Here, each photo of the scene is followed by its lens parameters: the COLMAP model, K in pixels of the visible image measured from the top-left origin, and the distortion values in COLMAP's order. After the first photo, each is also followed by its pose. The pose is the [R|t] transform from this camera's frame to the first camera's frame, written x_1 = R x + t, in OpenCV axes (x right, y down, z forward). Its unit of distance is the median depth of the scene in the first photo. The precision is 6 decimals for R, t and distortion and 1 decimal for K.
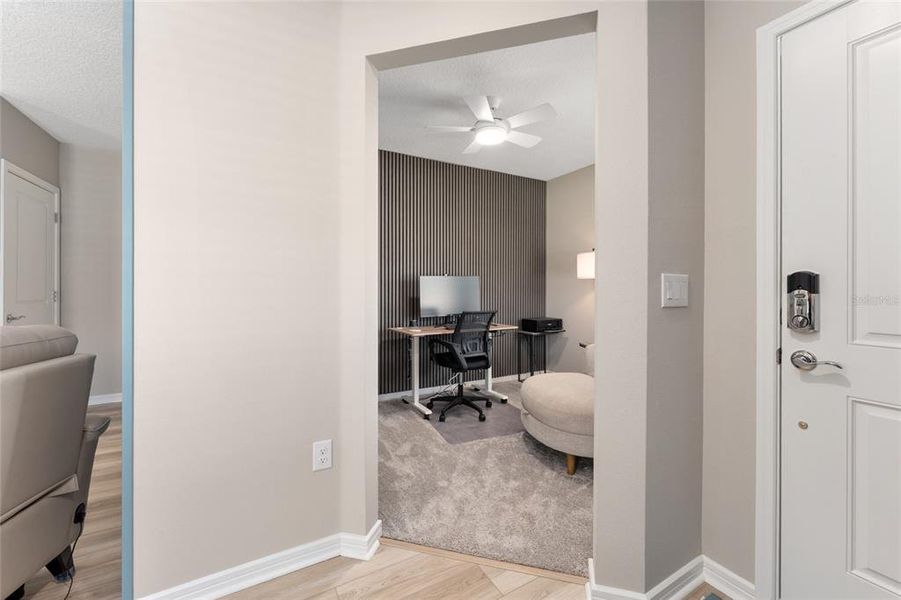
lens RADIAL K [[365.0, 0, 451.6], [0, 365.0, 294.2], [0, 0, 1]] dist [0.004109, -0.000076]
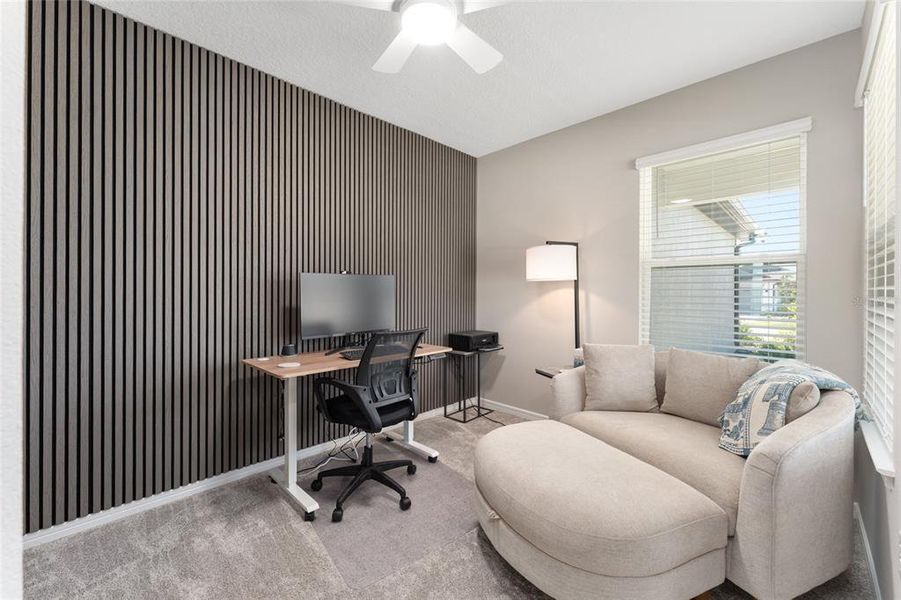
lens RADIAL K [[365.0, 0, 453.3], [0, 365.0, 296.7], [0, 0, 1]] dist [0.004109, -0.000076]
pose [[0.961866, 0.002404, 0.273511, -0.007412], [-0.001306, 0.999990, -0.004197, -0.007653], [-0.273519, 0.003680, 0.961860, 0.344165]]
